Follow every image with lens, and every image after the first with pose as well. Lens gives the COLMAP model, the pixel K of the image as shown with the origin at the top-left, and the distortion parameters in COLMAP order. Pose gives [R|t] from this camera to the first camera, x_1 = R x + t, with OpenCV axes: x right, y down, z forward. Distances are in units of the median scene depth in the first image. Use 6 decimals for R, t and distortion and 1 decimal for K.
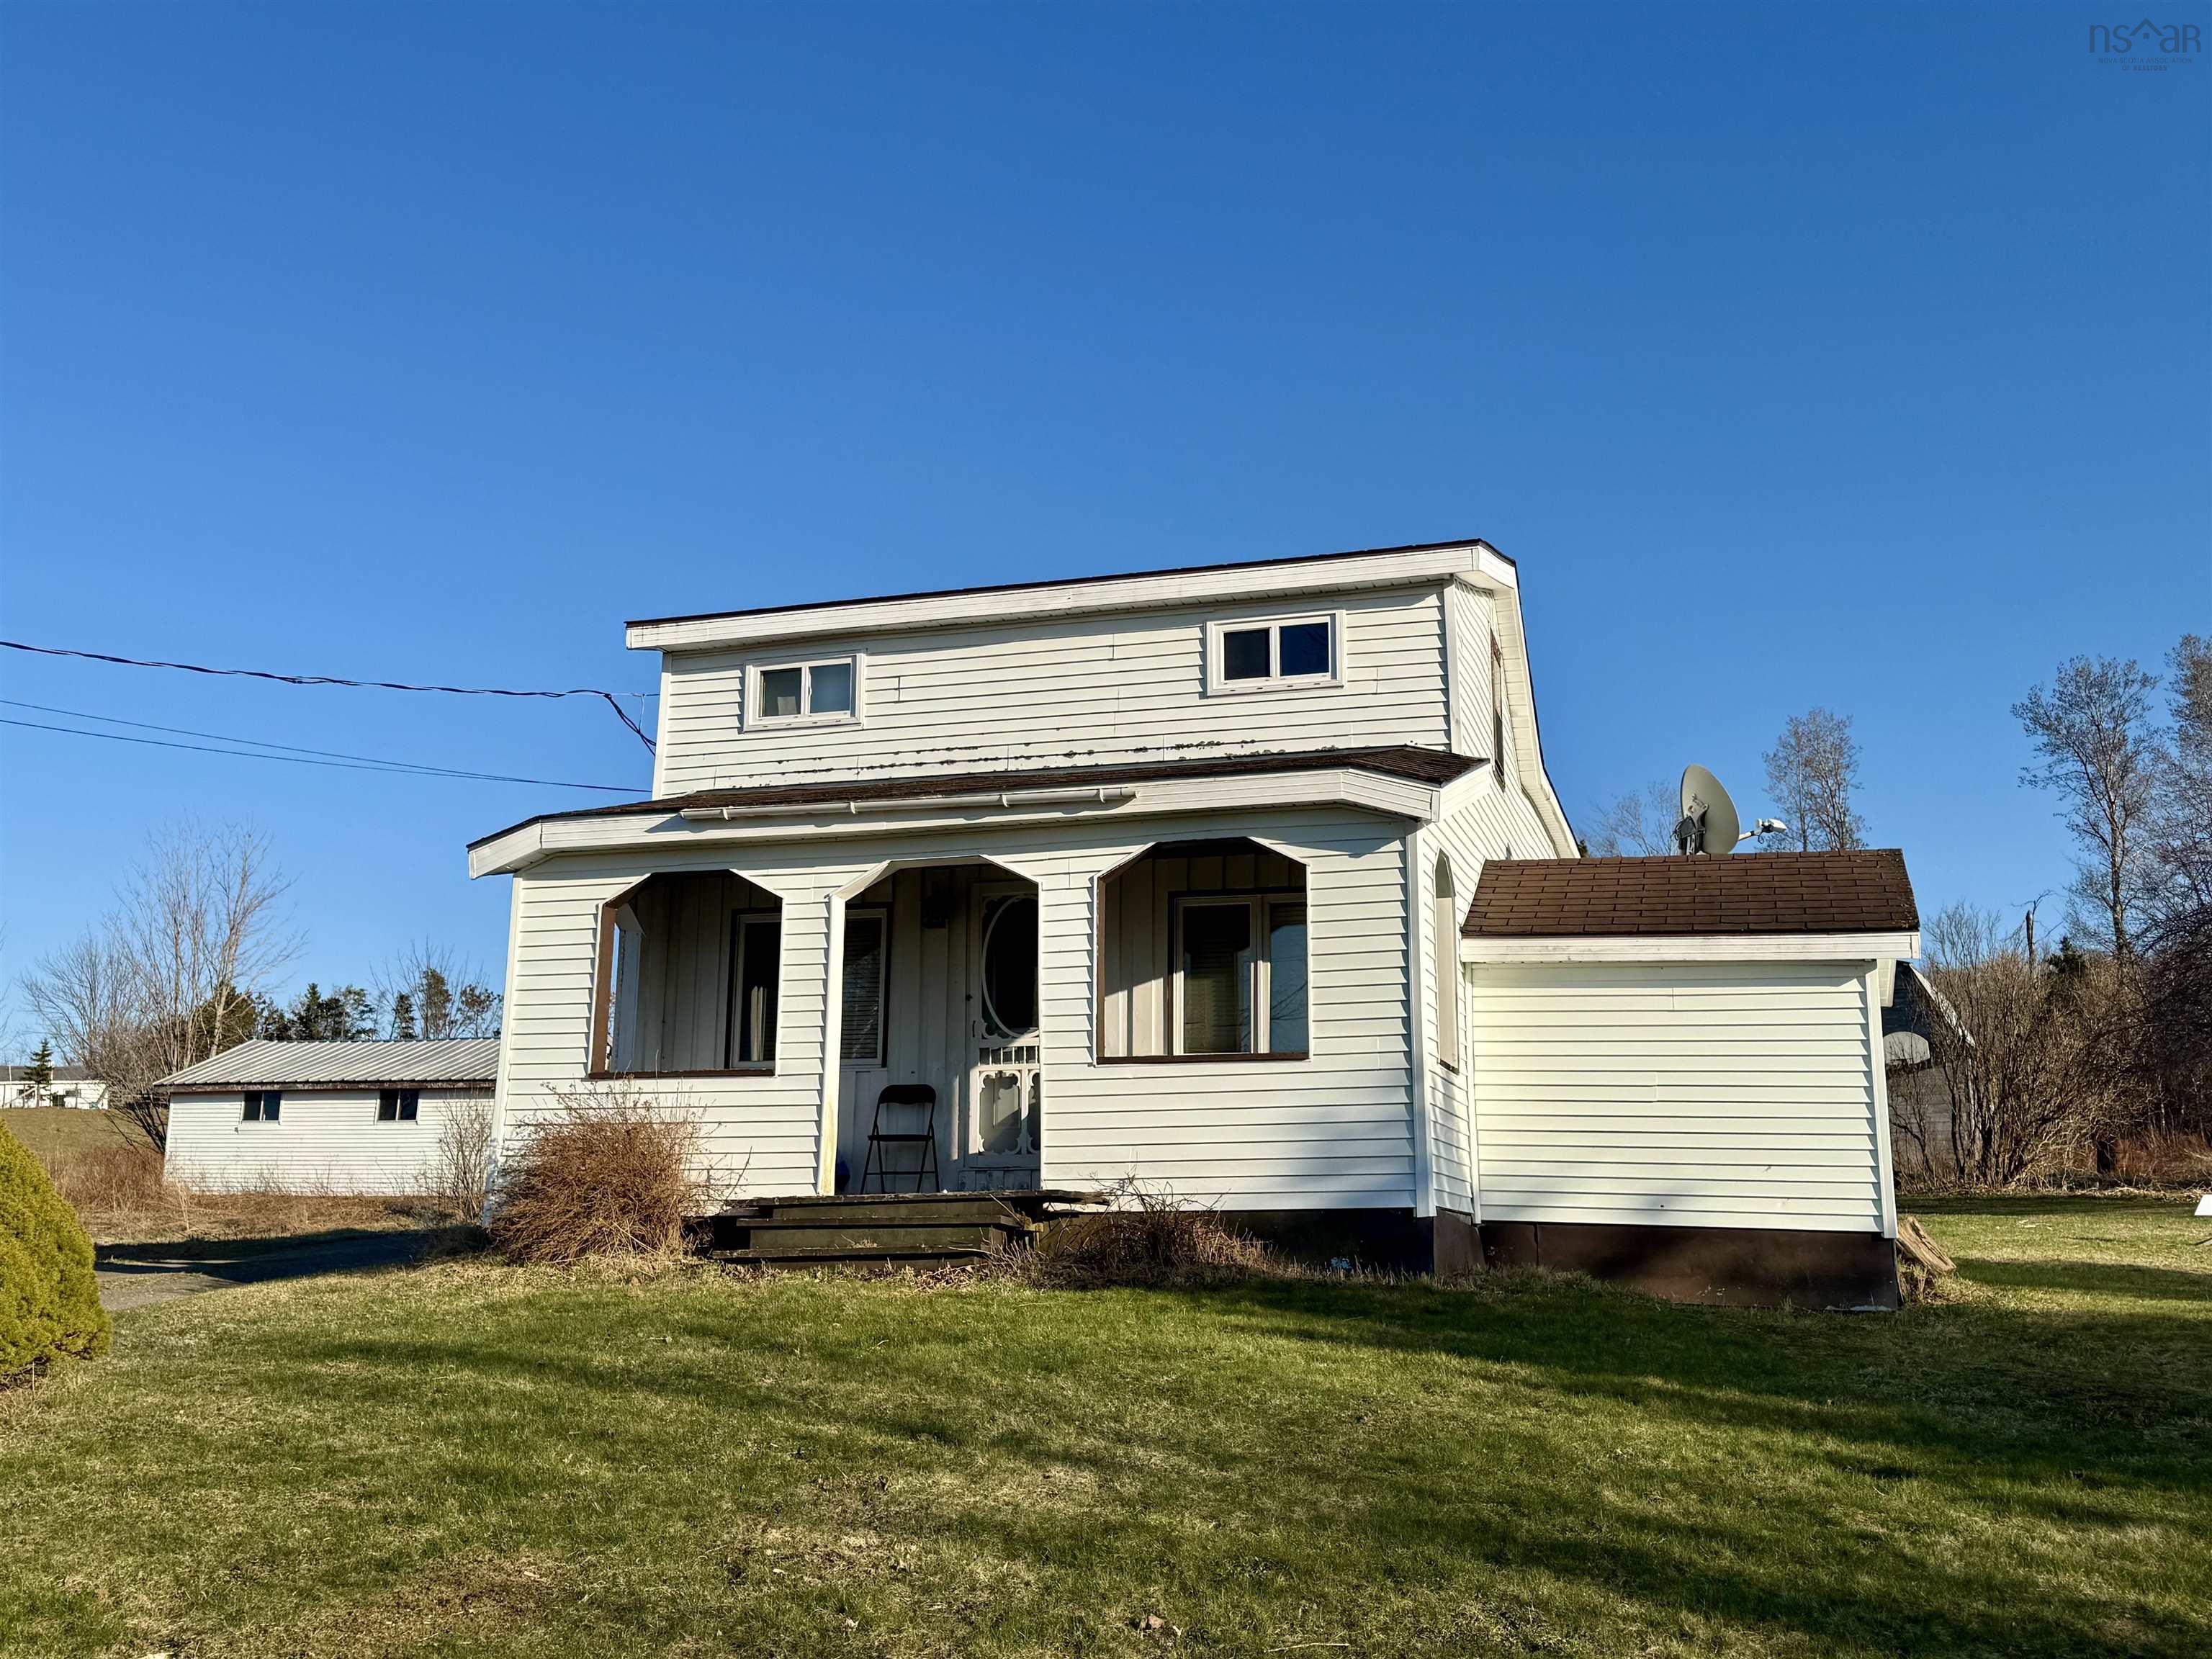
lens RADIAL K [[2030.9, 0, 1106.0], [0, 2030.9, 829.5], [0, 0, 1]] dist [0.068123, 0.000730]
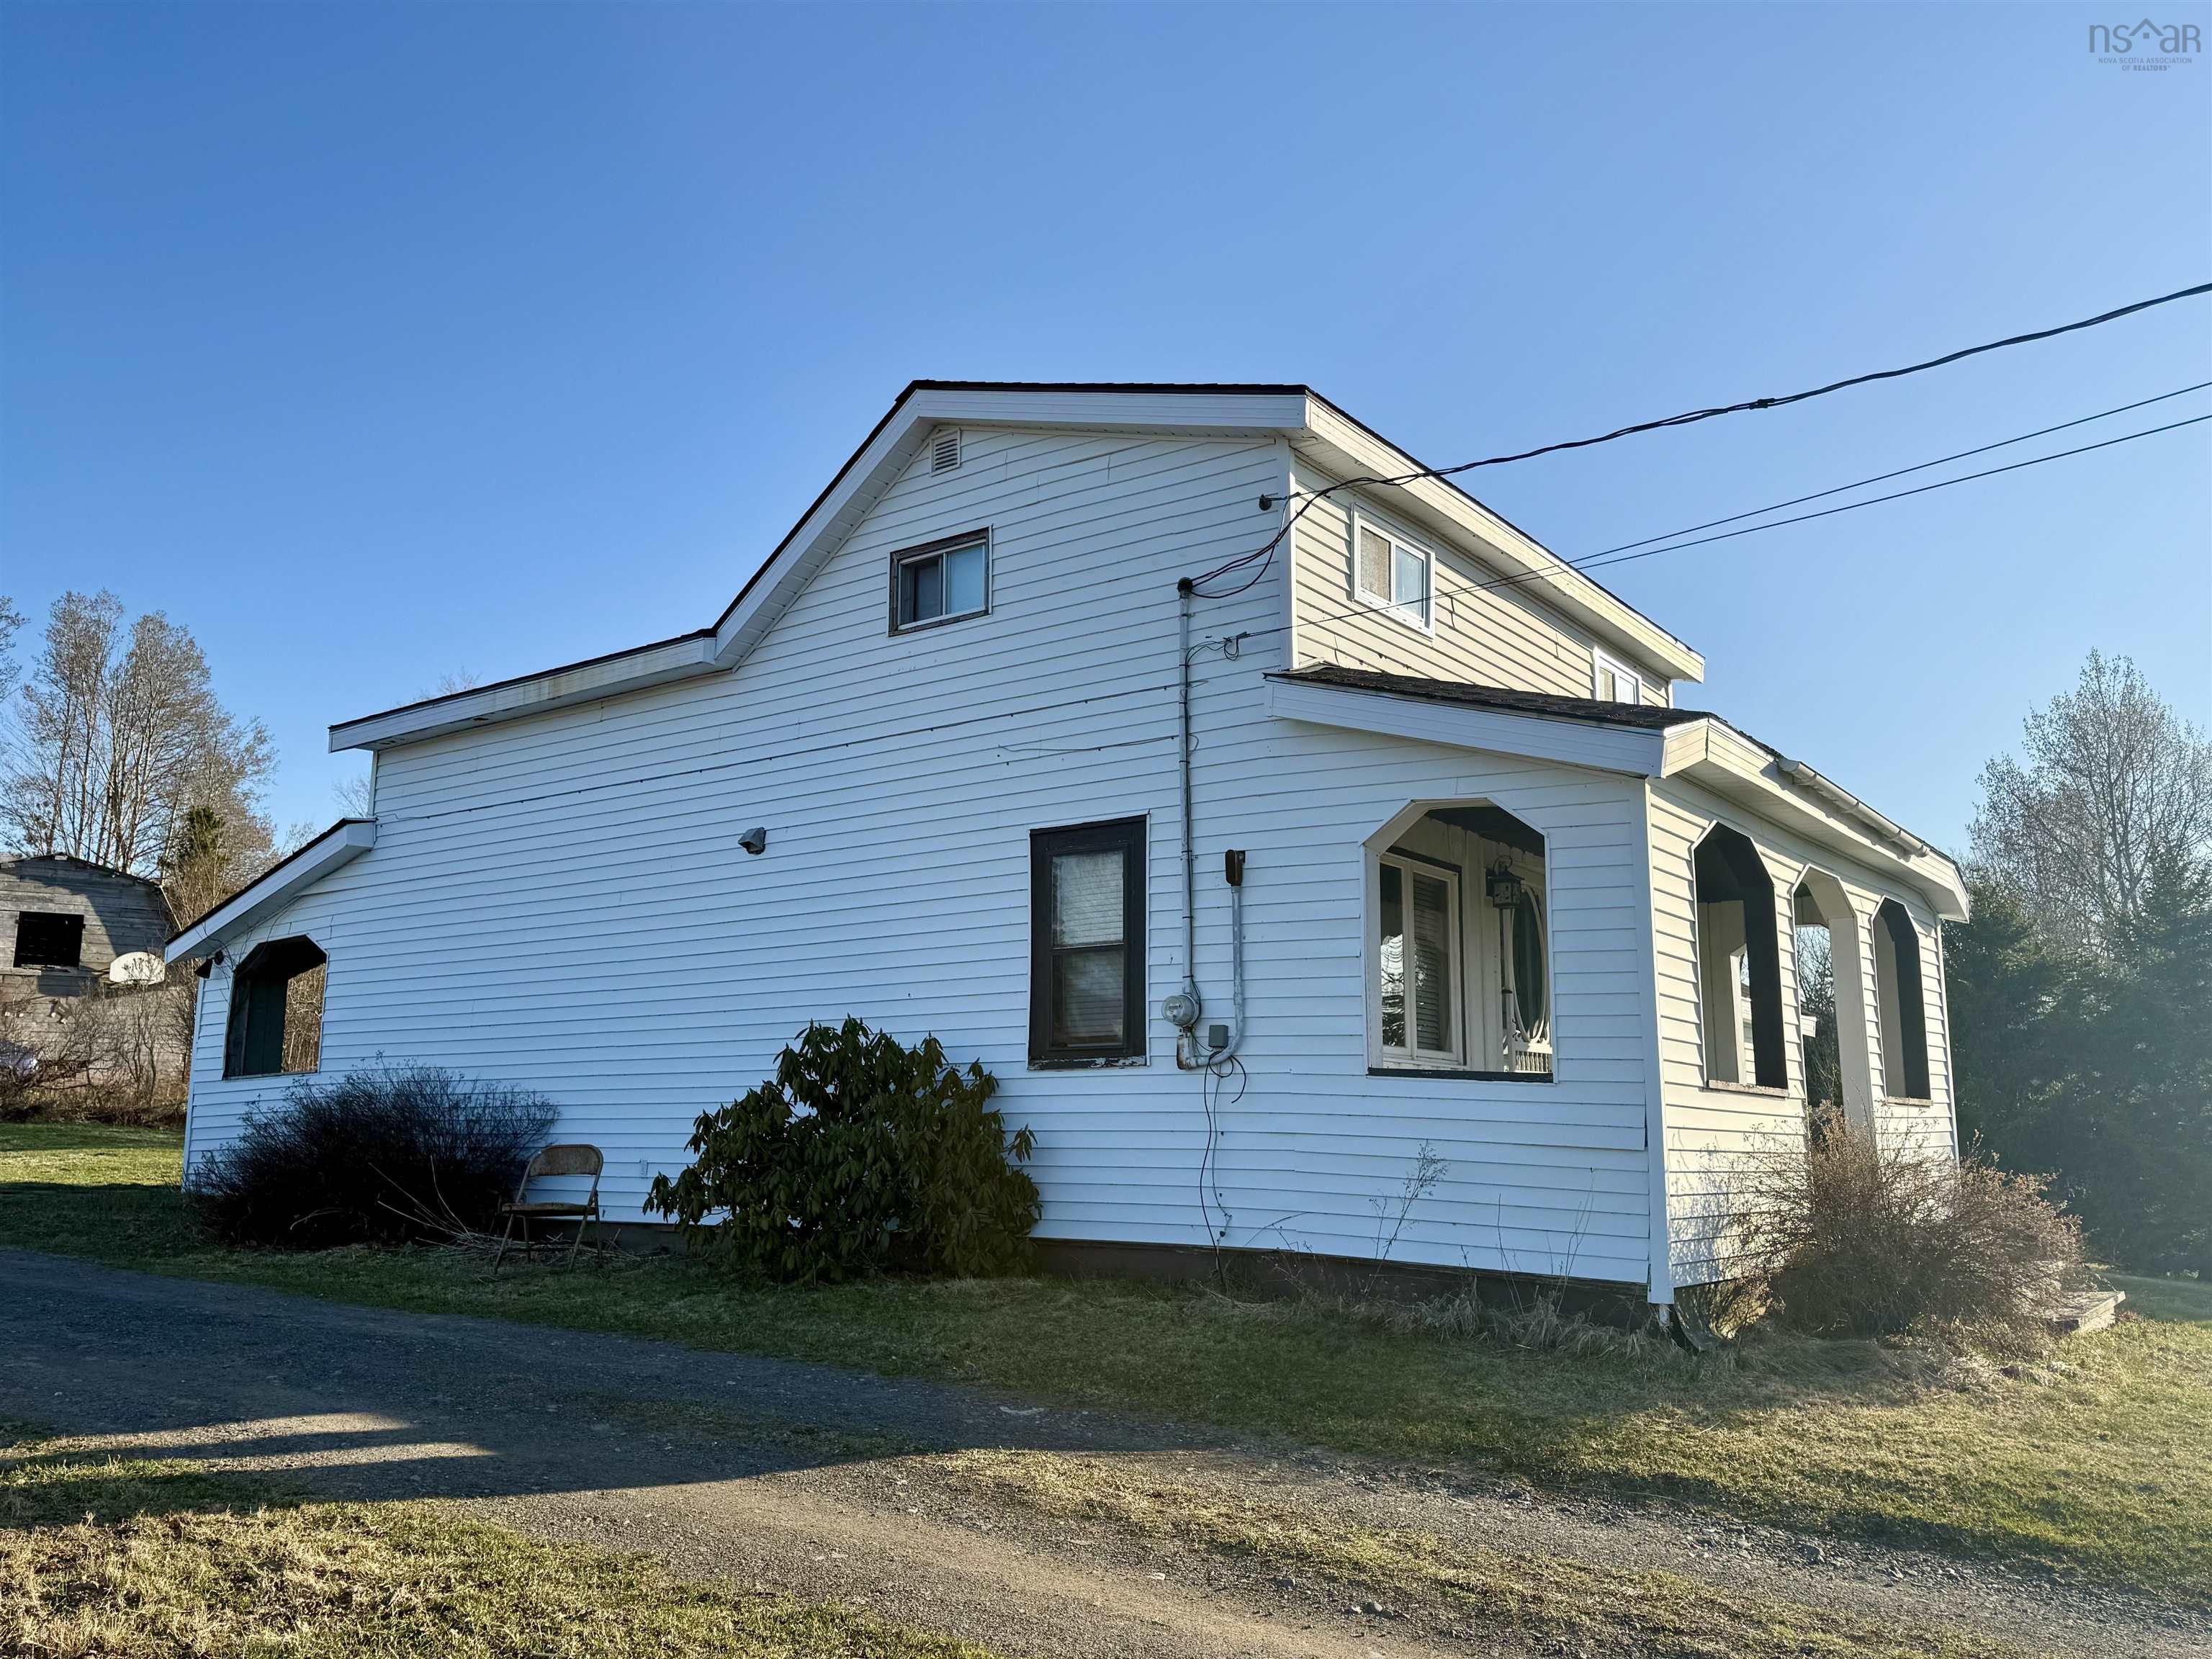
lens RADIAL K [[1726.1, 0, 1106.0], [0, 1726.1, 829.5], [0, 0, 1]] dist [0.082323, -0.004145]
pose [[0.359985, 0.169271, 0.917474, -0.837268], [-0.195611, 0.975239, -0.103178, 0.126371], [-0.912221, -0.142326, 0.384182, 0.888868]]
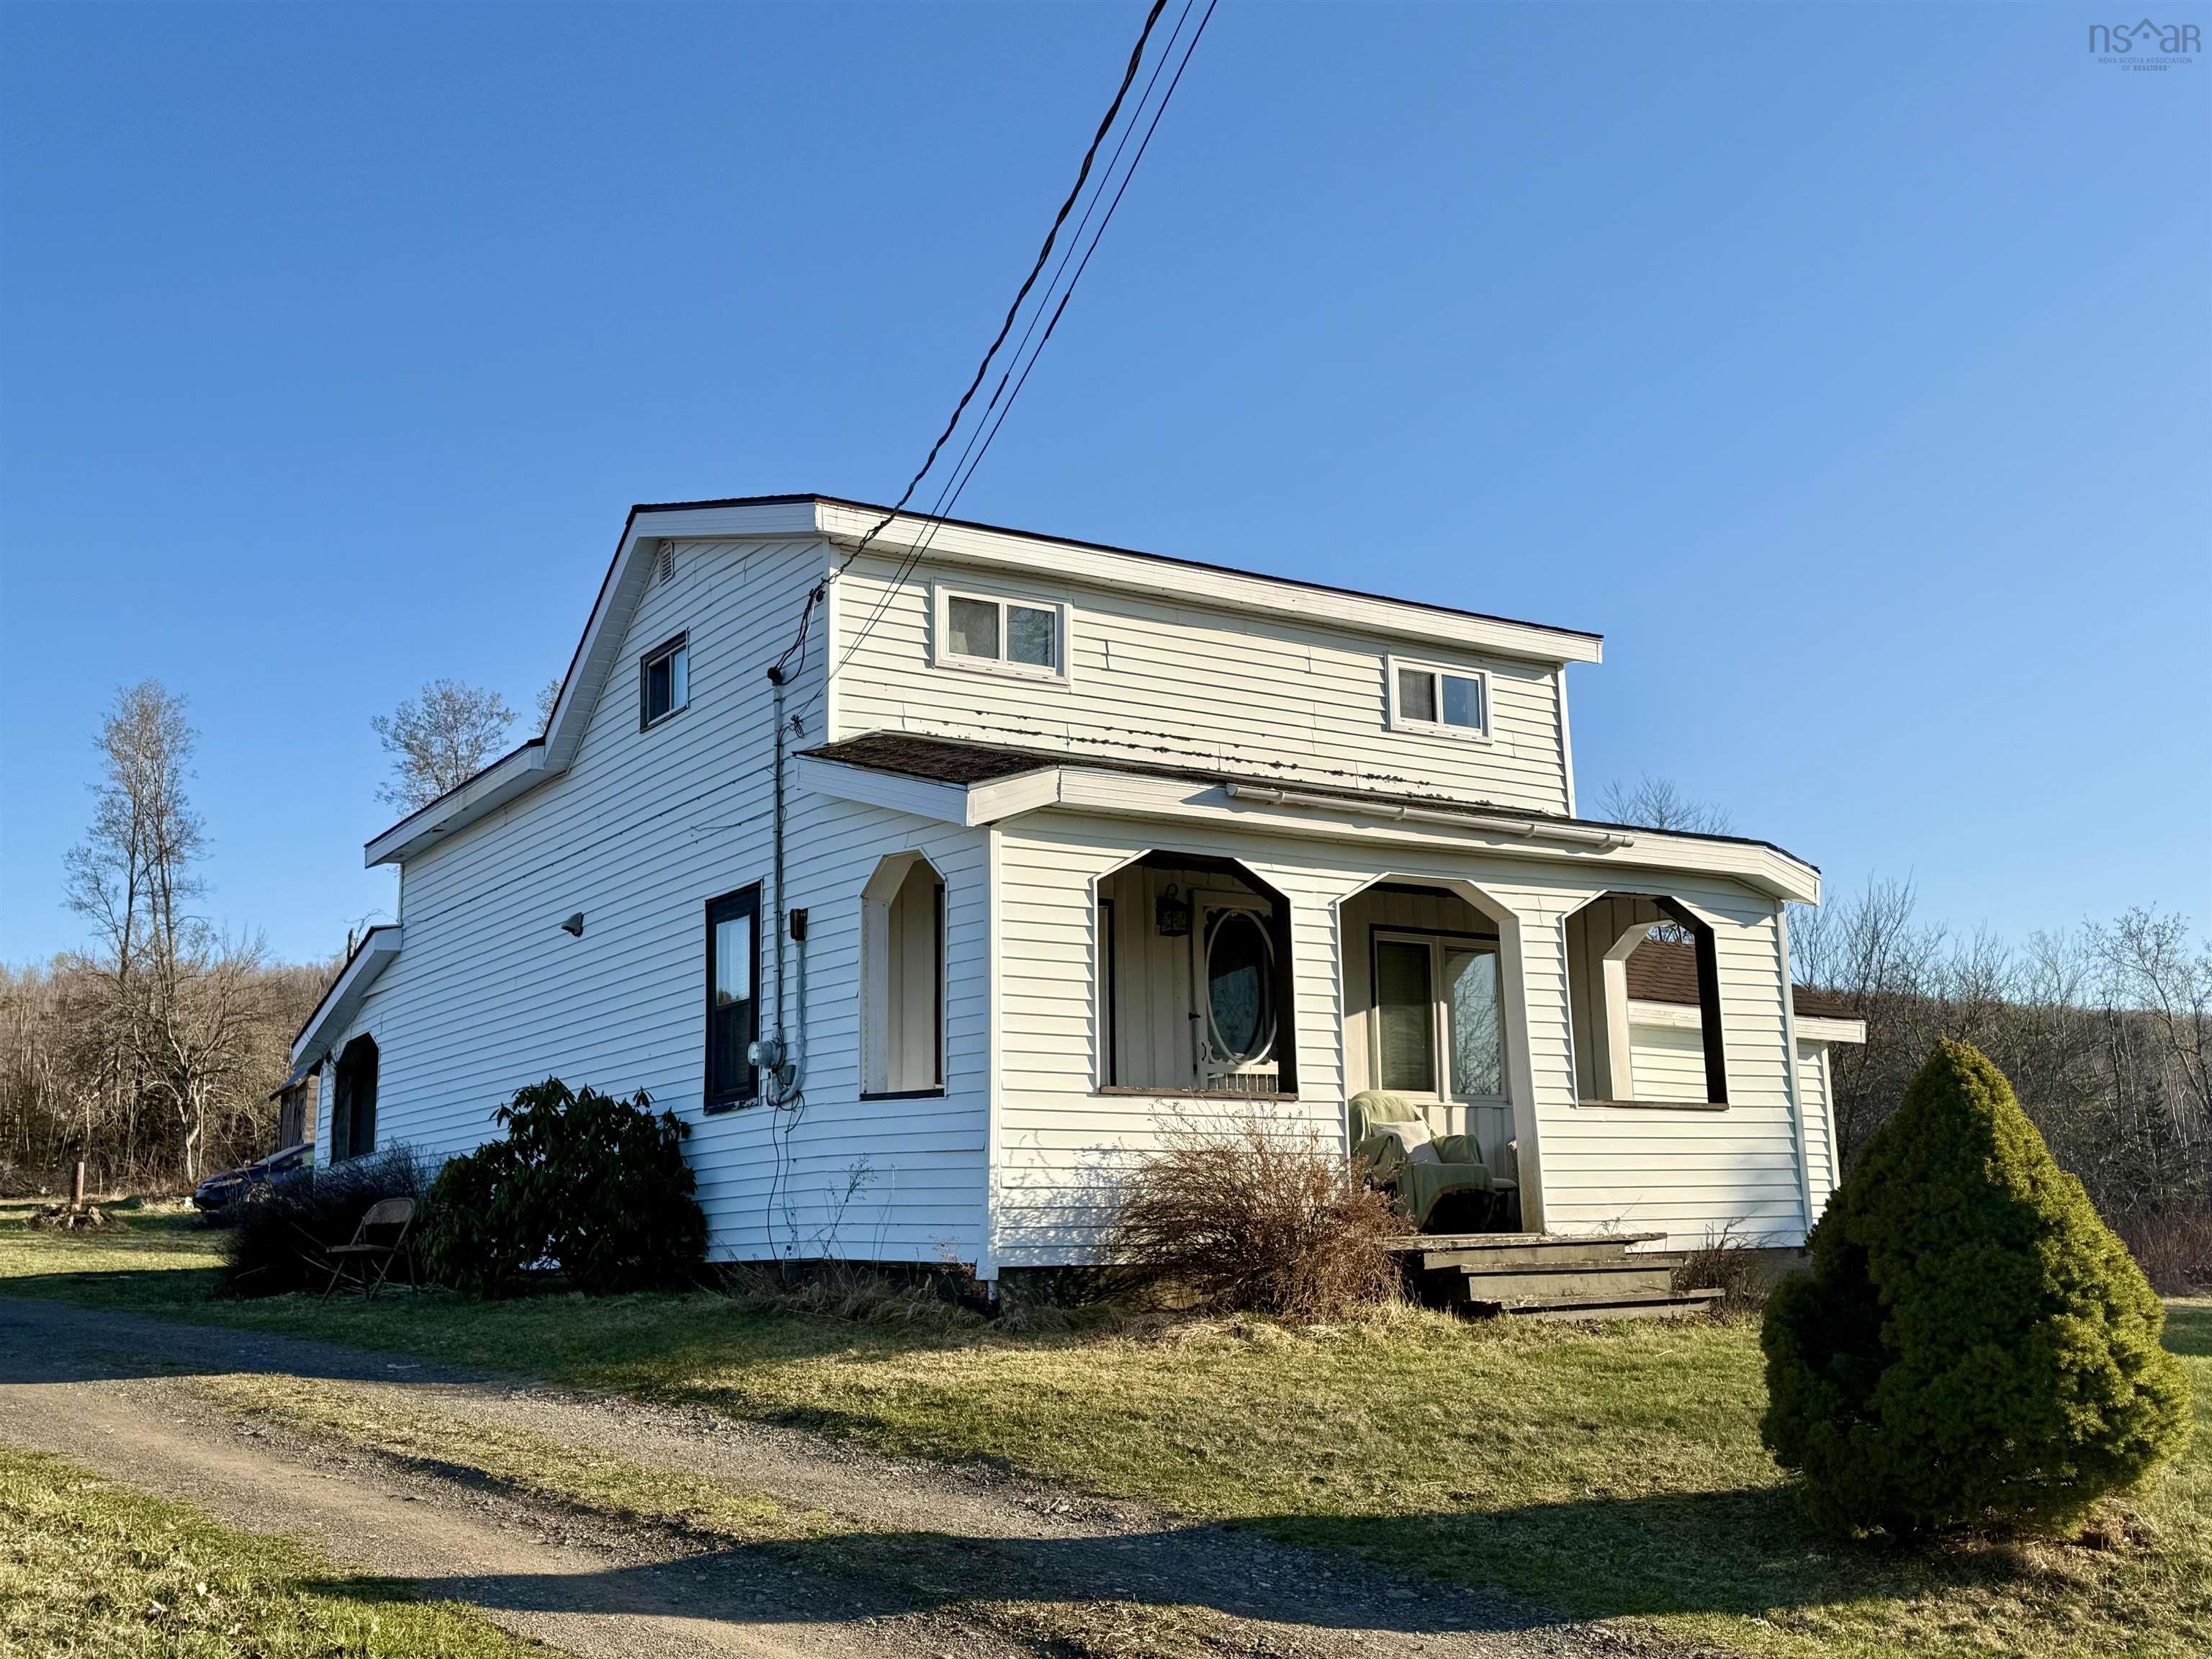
lens RADIAL K [[2188.6, 0, 1100.4], [0, 2188.6, 814.6], [0, 0, 1]] dist [0.077337, 0.002119]
pose [[0.649992, 0.133614, 0.748102, -0.839406], [-0.129218, 0.989519, -0.064461, 0.062635], [-0.748874, -0.054769, 0.660445, 0.398167]]
